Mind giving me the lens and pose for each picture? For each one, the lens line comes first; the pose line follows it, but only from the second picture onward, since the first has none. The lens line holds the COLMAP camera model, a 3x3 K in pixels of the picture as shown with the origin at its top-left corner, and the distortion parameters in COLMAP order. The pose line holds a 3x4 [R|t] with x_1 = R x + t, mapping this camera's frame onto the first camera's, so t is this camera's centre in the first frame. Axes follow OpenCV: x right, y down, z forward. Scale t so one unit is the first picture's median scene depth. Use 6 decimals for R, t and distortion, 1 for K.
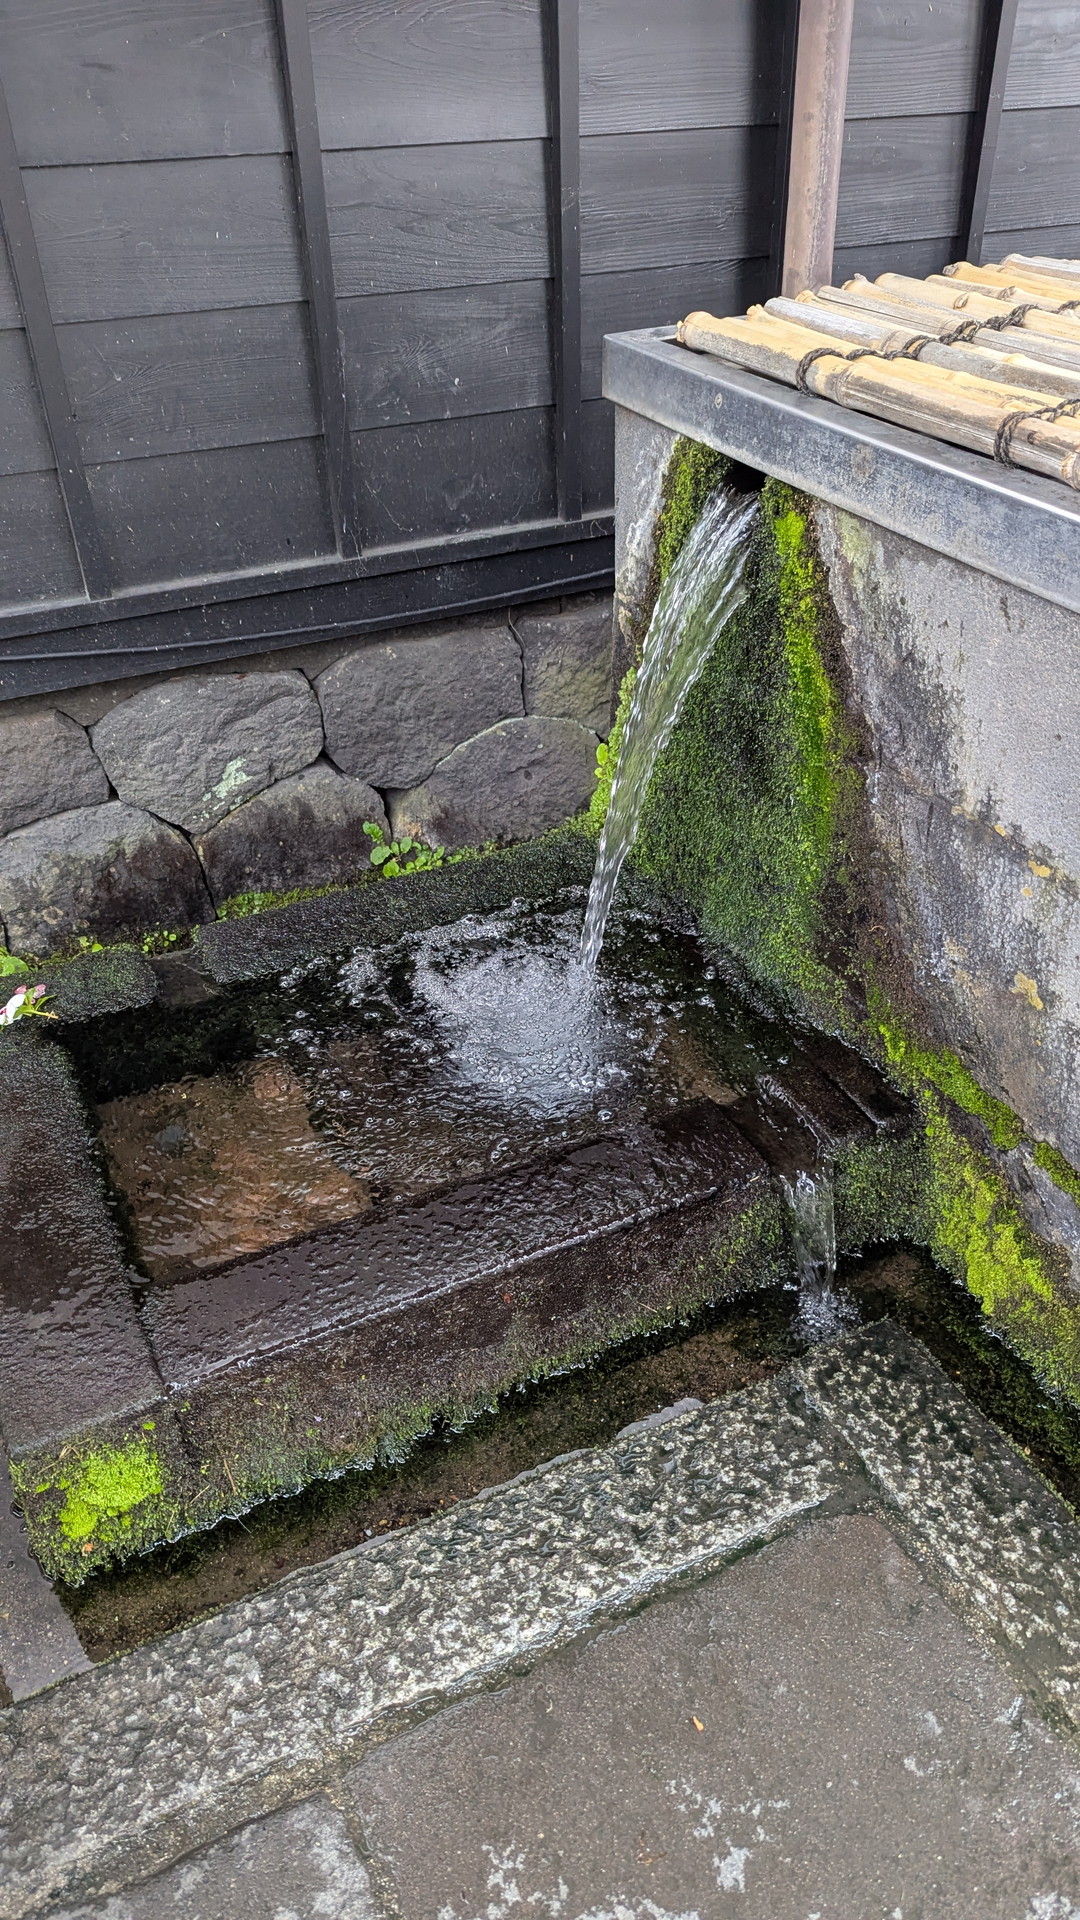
lens RADIAL K [[1358.2, 0, 545.4], [0, 1358.2, 965.8], [0, 0, 1]] dist [-0.002999, -0.001106]
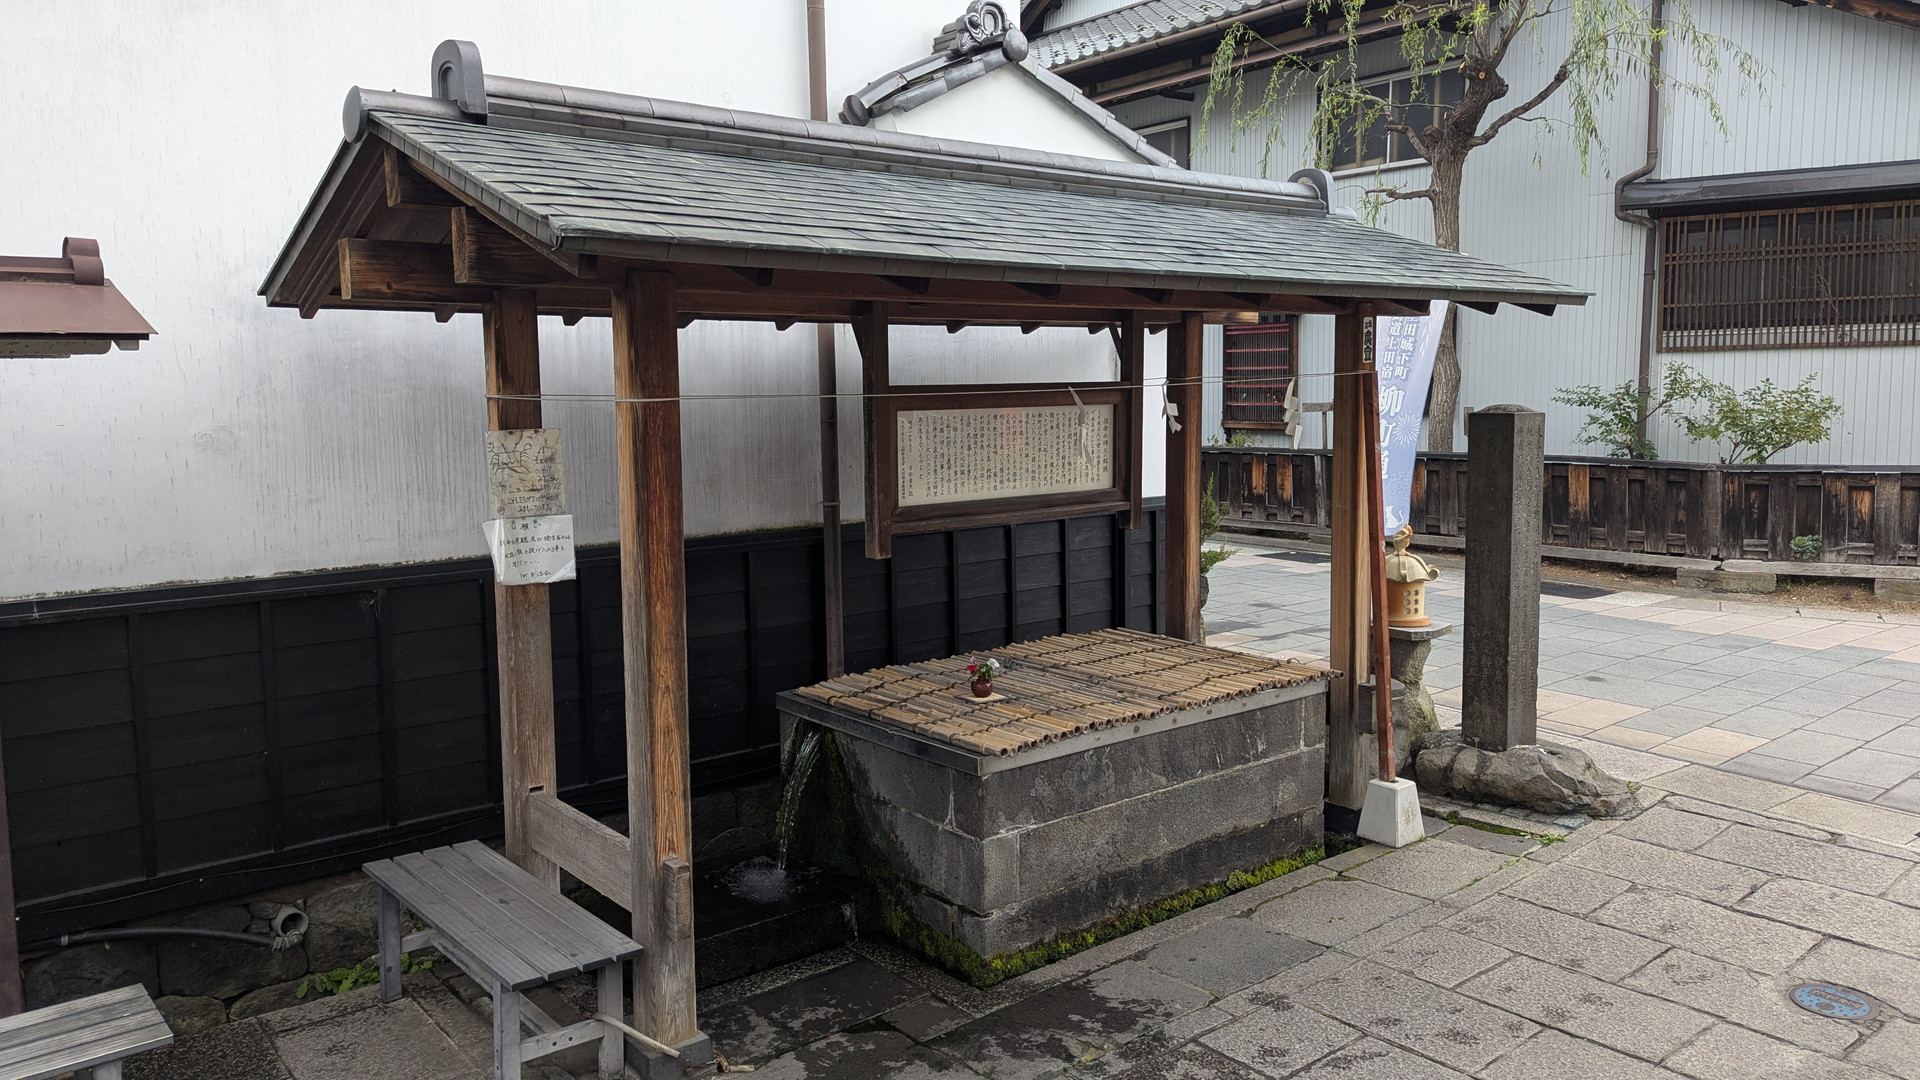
lens RADIAL K [[1358.2, 0, 964.2], [0, 1358.2, 538.1], [0, 0, 1]] dist [-0.002999, -0.001106]
pose [[0.971009, -0.010733, 0.238801, -0.362633], [0.125849, 0.872287, -0.472522, 1.052282], [-0.203231, 0.488876, 0.848350, -2.627086]]
